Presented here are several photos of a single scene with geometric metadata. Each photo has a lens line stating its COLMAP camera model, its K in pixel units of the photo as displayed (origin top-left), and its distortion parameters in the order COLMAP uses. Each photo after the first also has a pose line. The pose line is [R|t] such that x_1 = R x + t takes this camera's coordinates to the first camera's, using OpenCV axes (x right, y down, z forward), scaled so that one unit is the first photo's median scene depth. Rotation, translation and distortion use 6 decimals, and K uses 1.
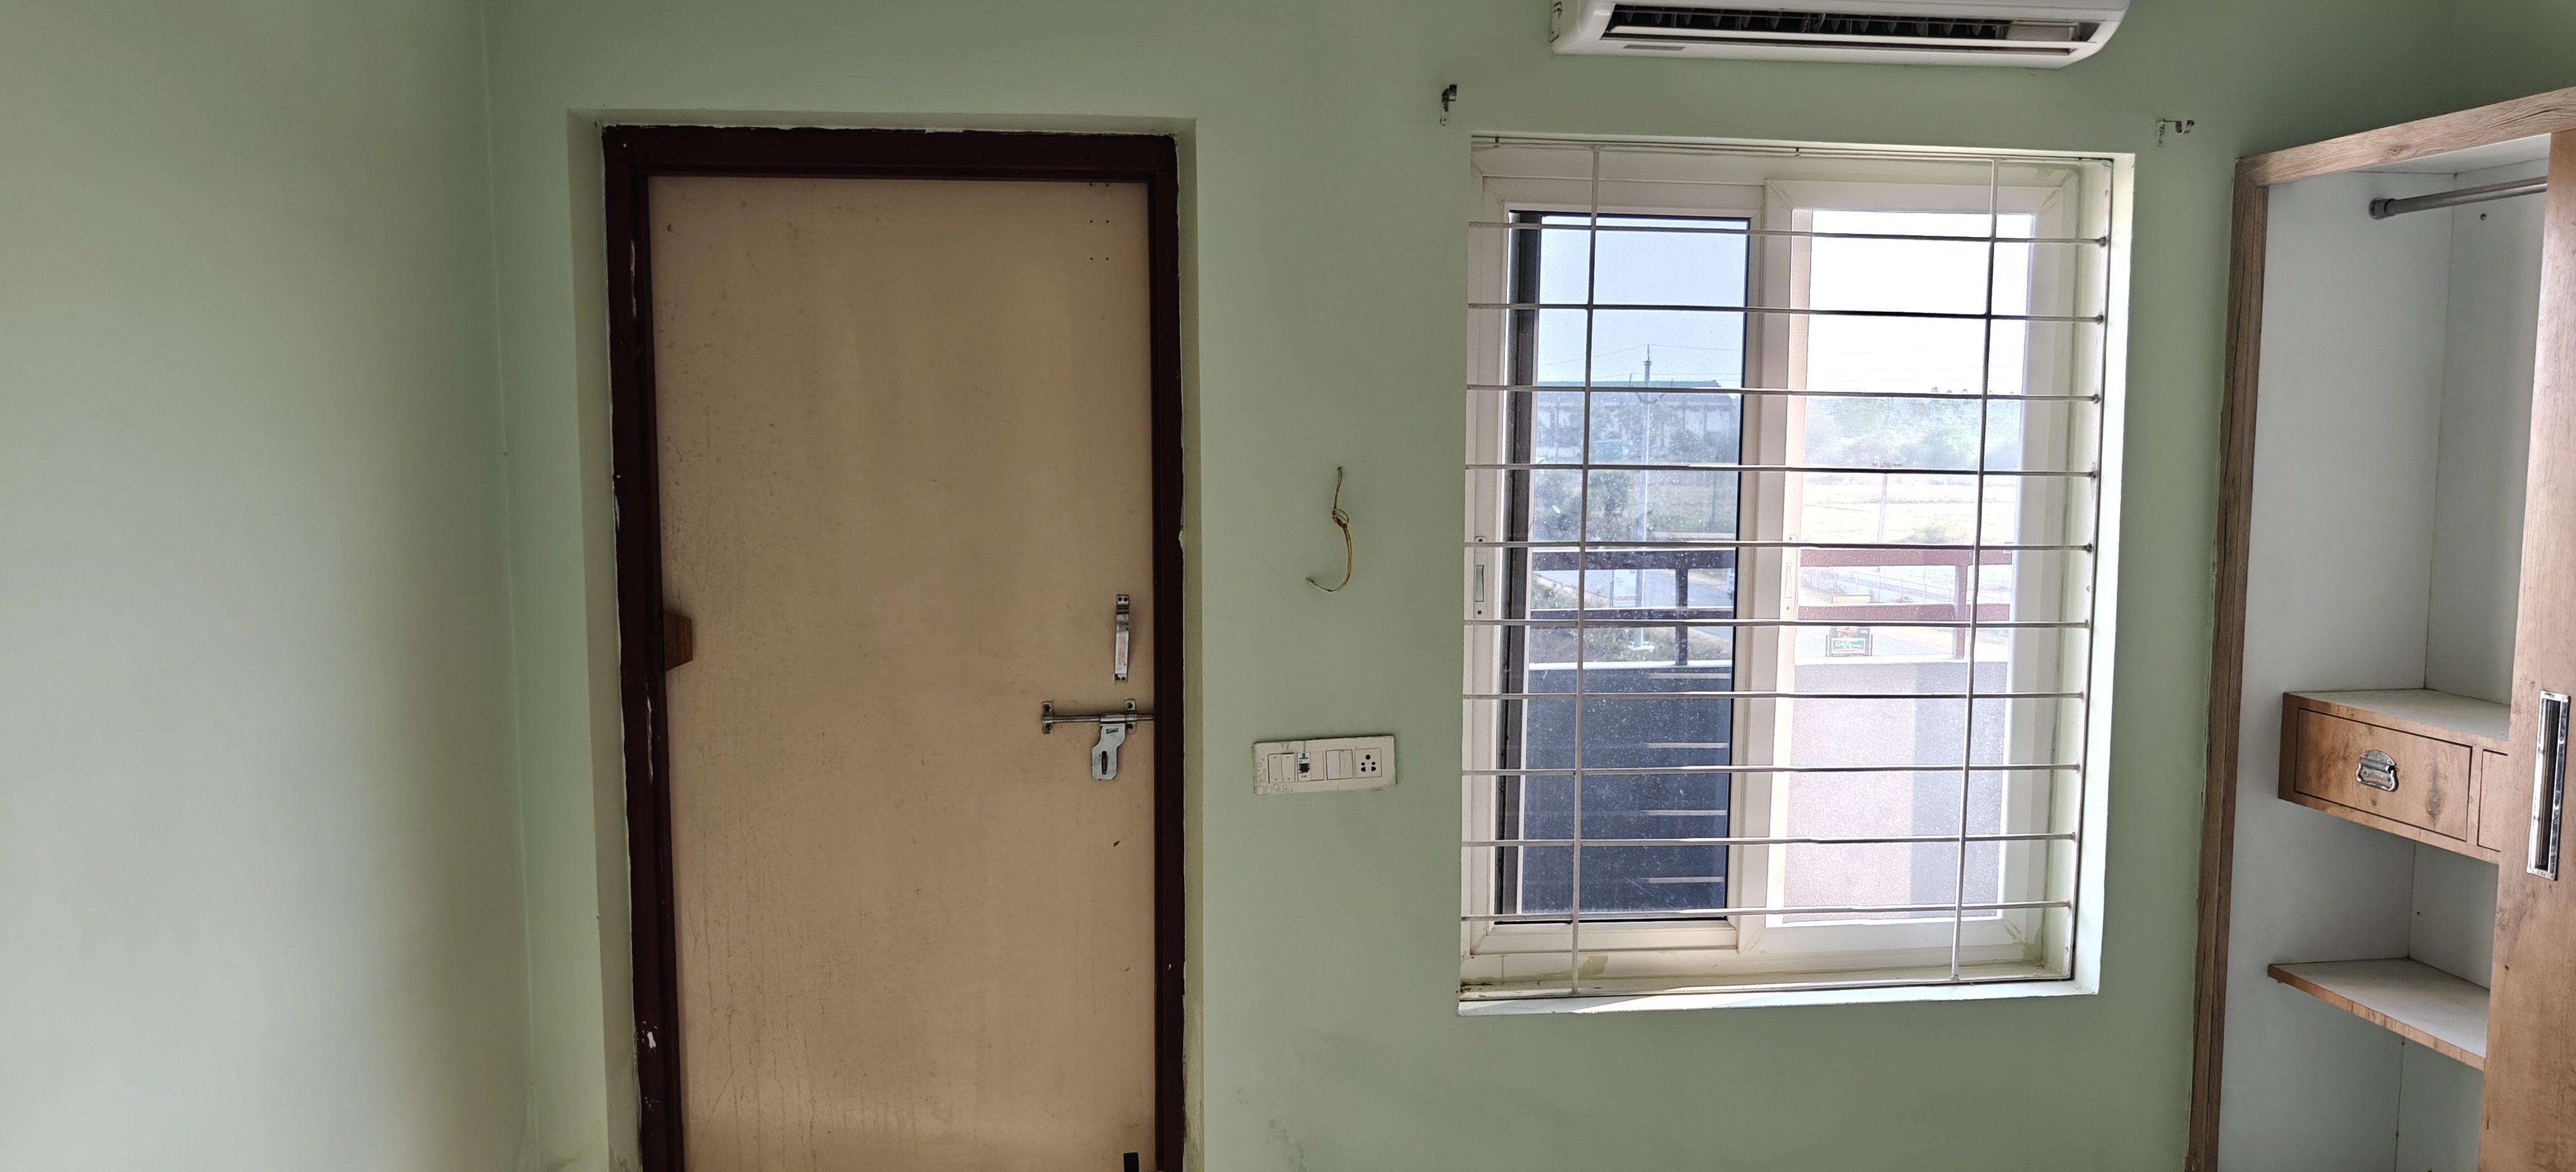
lens RADIAL K [[1814.0, 0, 1288.0], [0, 1814.0, 586.0], [0, 0, 1]] dist [0.003941, -0.002742]
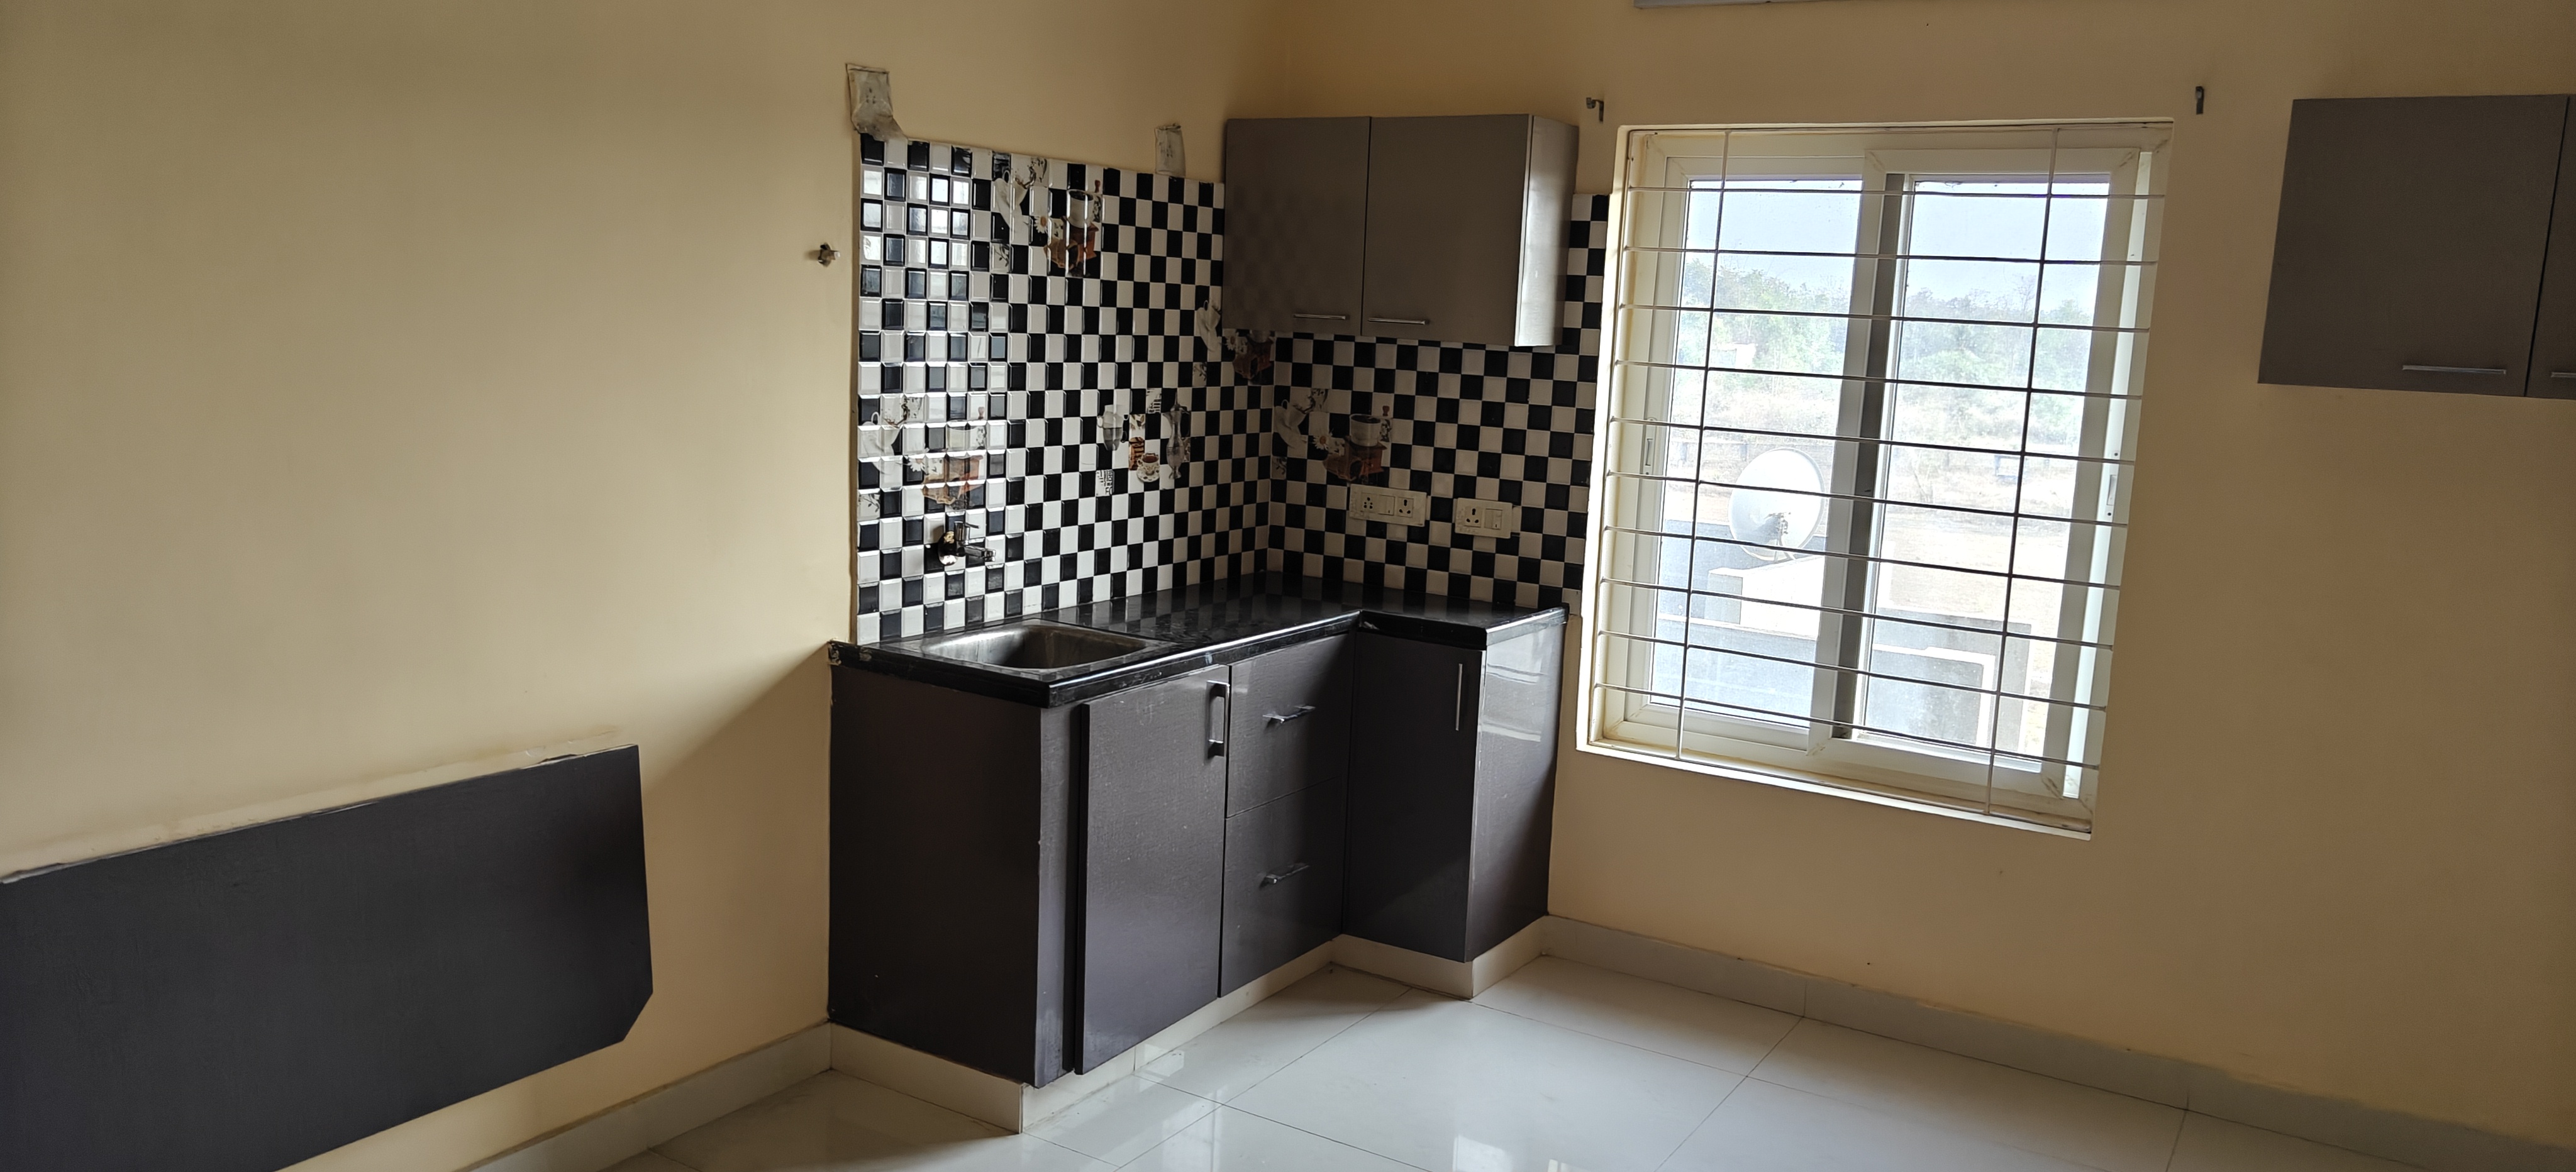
lens RADIAL K [[1814.0, 0, 1288.0], [0, 1814.0, 586.0], [0, 0, 1]] dist [0.003941, -0.002742]
pose [[0.784579, 0.128869, -0.606489, 0.742446], [-0.119965, 0.991230, 0.055429, 0.058305], [0.608313, 0.029269, 0.793158, -0.258348]]
